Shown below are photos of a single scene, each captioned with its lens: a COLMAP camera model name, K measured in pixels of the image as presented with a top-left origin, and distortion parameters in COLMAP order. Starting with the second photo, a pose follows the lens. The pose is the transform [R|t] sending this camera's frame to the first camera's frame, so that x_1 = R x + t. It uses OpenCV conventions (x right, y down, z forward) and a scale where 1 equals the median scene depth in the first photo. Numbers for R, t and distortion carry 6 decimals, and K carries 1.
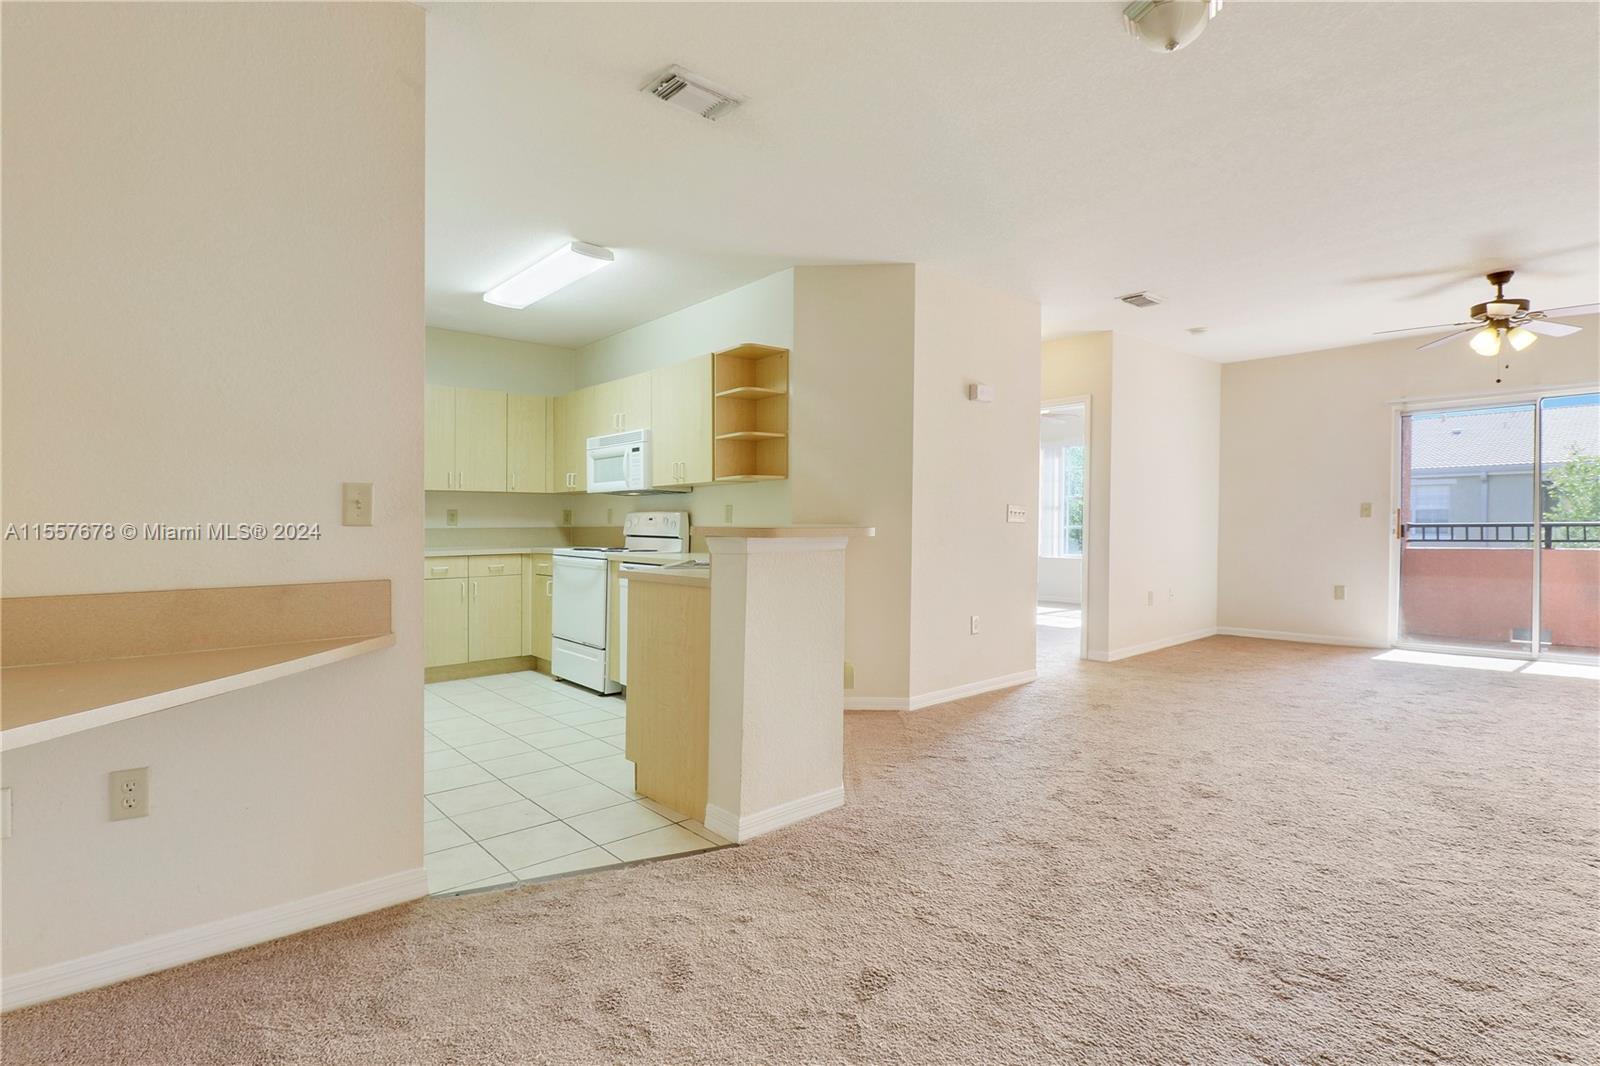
lens RADIAL K [[761.1, 0, 790.2], [0, 761.1, 511.9], [0, 0, 1]] dist [0.000352, -0.001393]
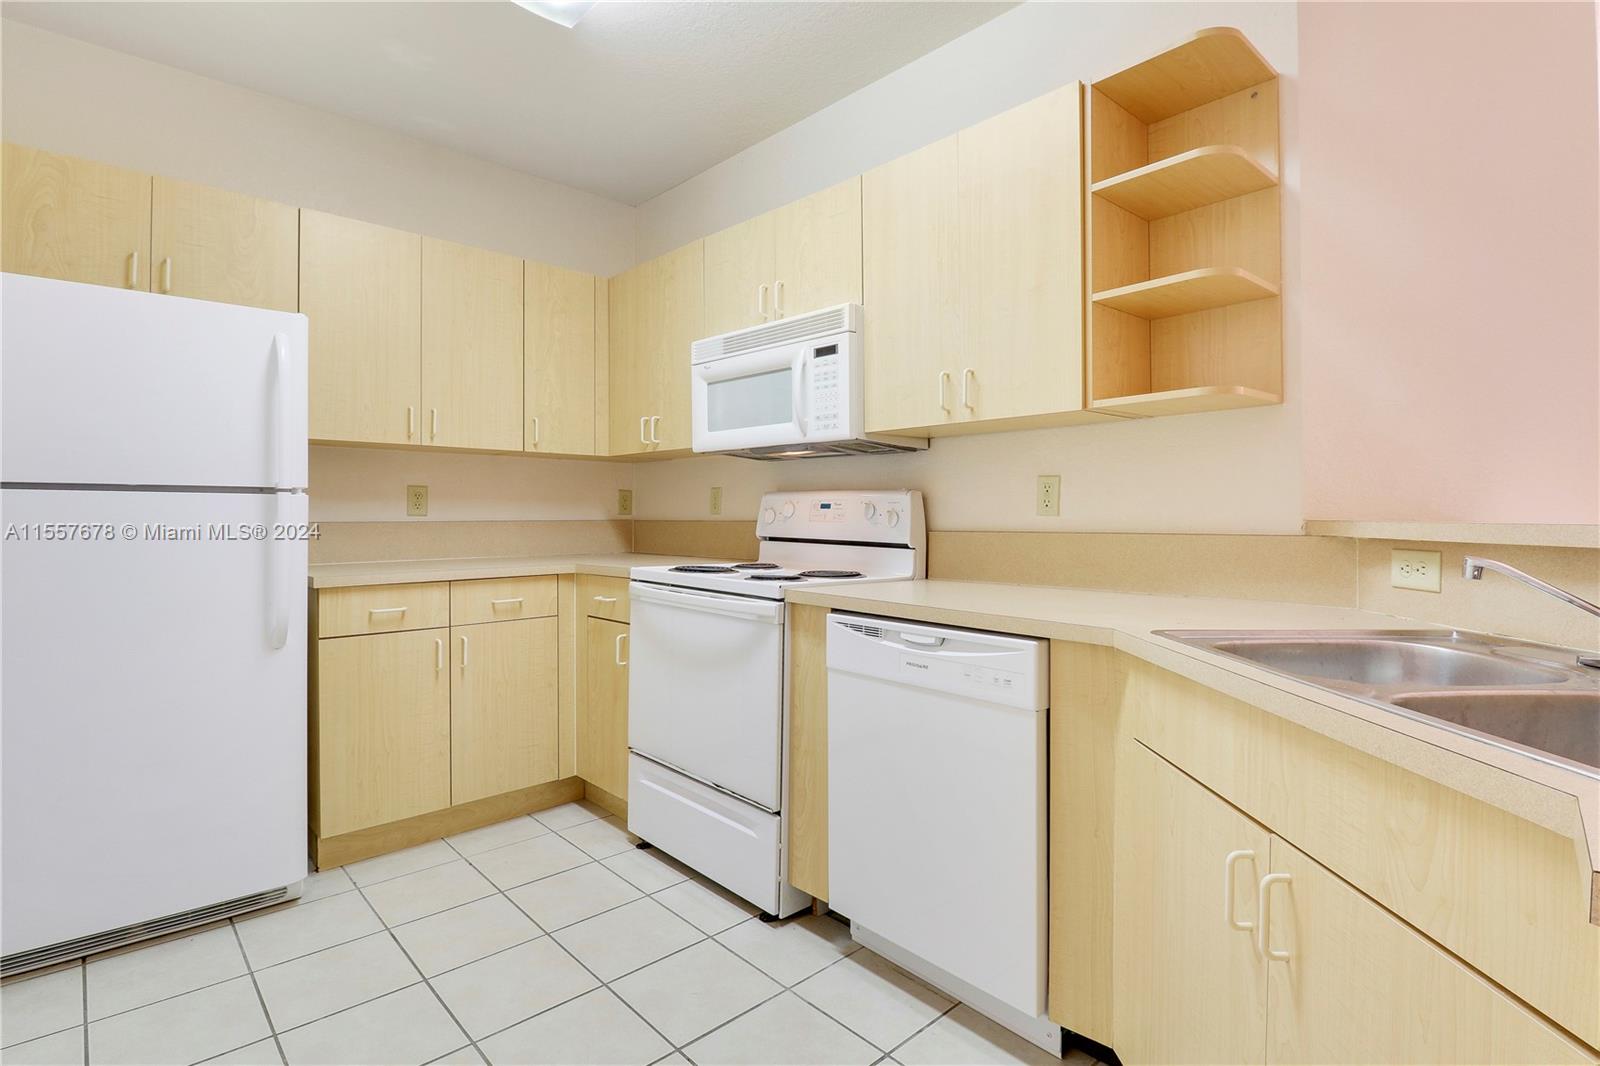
lens RADIAL K [[782.4, 0, 802.1], [0, 782.4, 520.7], [0, 0, 1]] dist [-0.006306, -0.001668]
pose [[0.999562, 0.005641, 0.029036, -0.219384], [-0.006417, 0.999623, 0.026713, 0.005673], [-0.028875, -0.026888, 0.999221, 0.511922]]
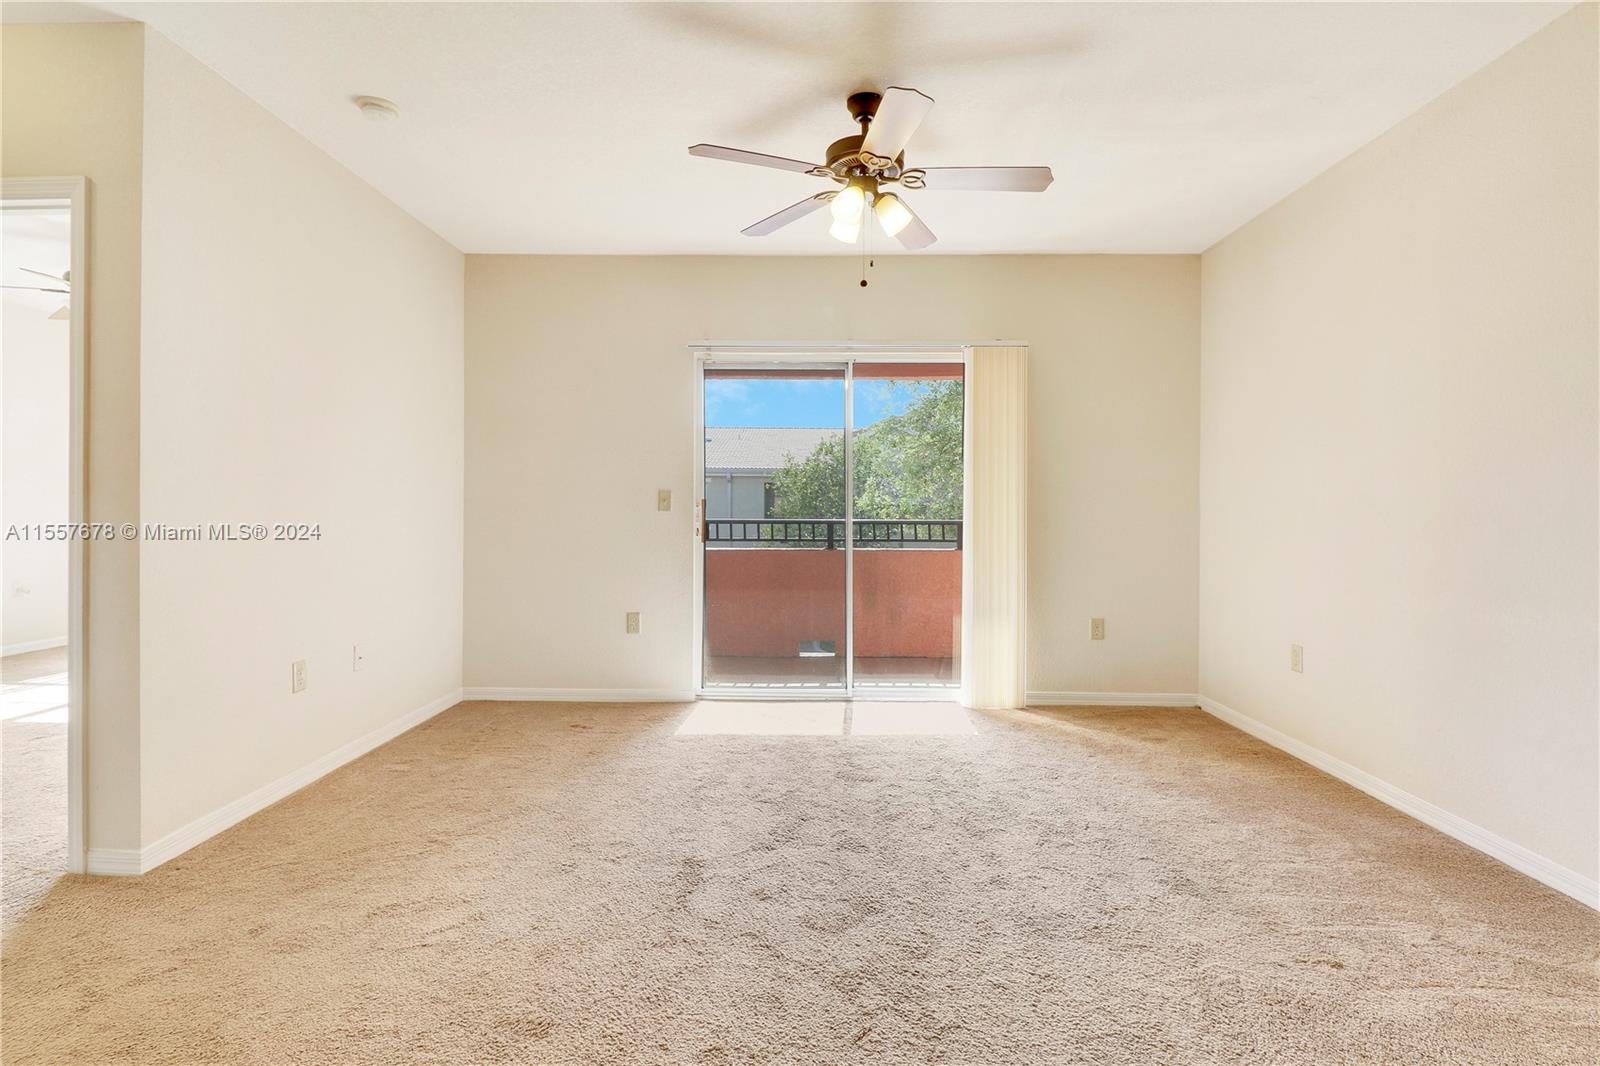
lens RADIAL K [[764.2, 0, 784.5], [0, 764.2, 518.0], [0, 0, 1]] dist [-0.000838, -0.022089]
pose [[0.678504, 0.006967, 0.734564, 0.399653], [-0.023358, 0.999654, 0.012094, 0.004319], [-0.734225, -0.025364, 0.678432, 0.561153]]
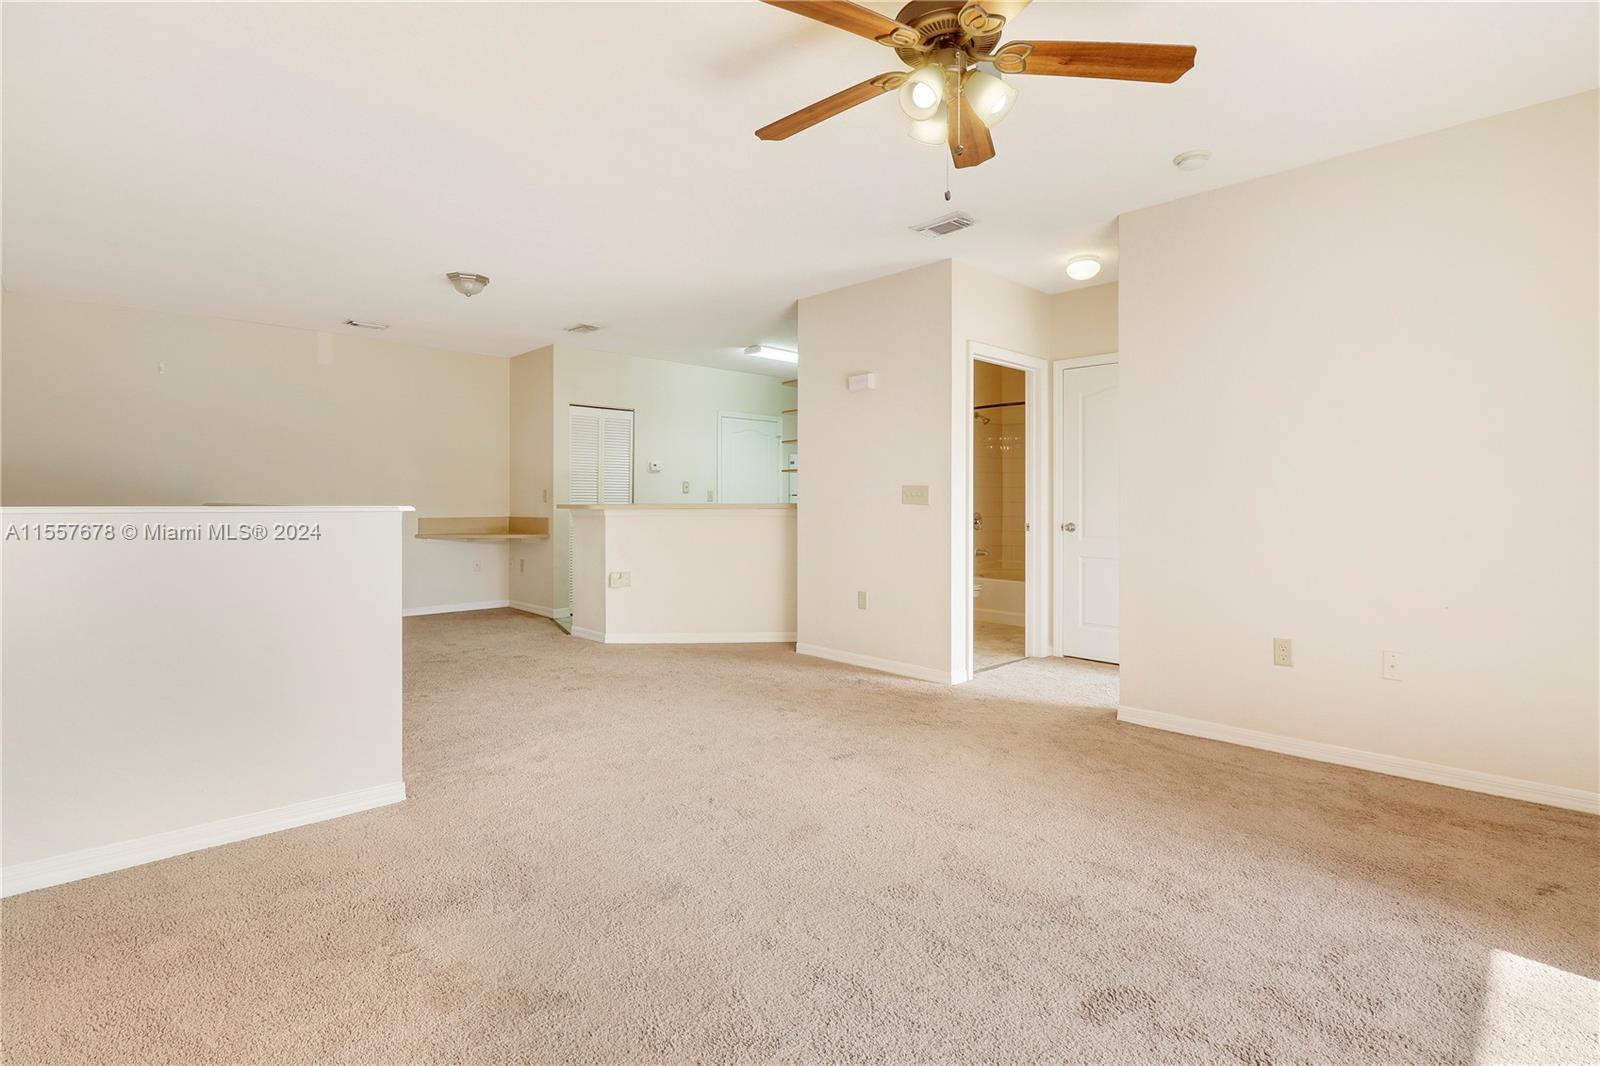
lens RADIAL K [[761.2, 0, 798.8], [0, 761.2, 503.9], [0, 0, 1]] dist [-0.002422, -0.008132]
pose [[0.049680, 0.011290, -0.998701, 1.160170], [0.018285, 0.999758, 0.012212, 0.000140], [0.998598, -0.018867, 0.049461, 0.772127]]
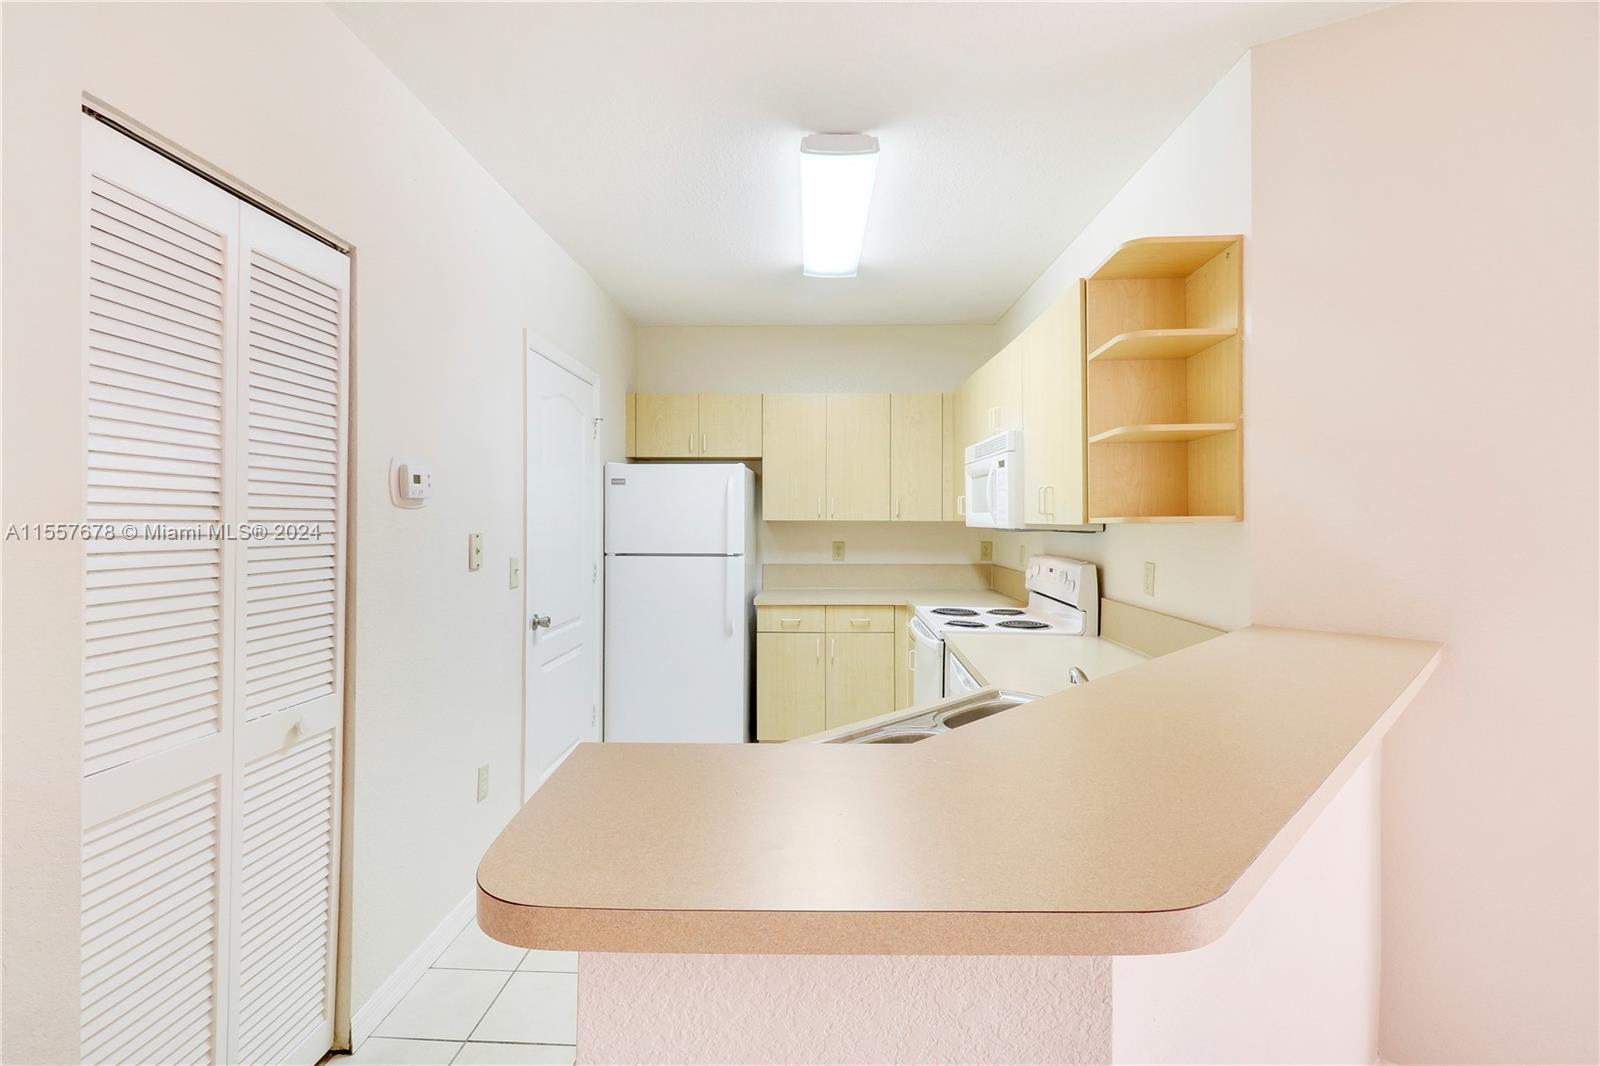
lens RADIAL K [[750.1, 0, 804.7], [0, 750.1, 532.7], [0, 0, 1]] dist [-0.000404, -0.000234]
pose [[0.732381, 0.019350, -0.680620, 0.092857], [0.006010, 0.999373, 0.034879, -0.045858], [0.680868, -0.029635, 0.731806, 0.418745]]
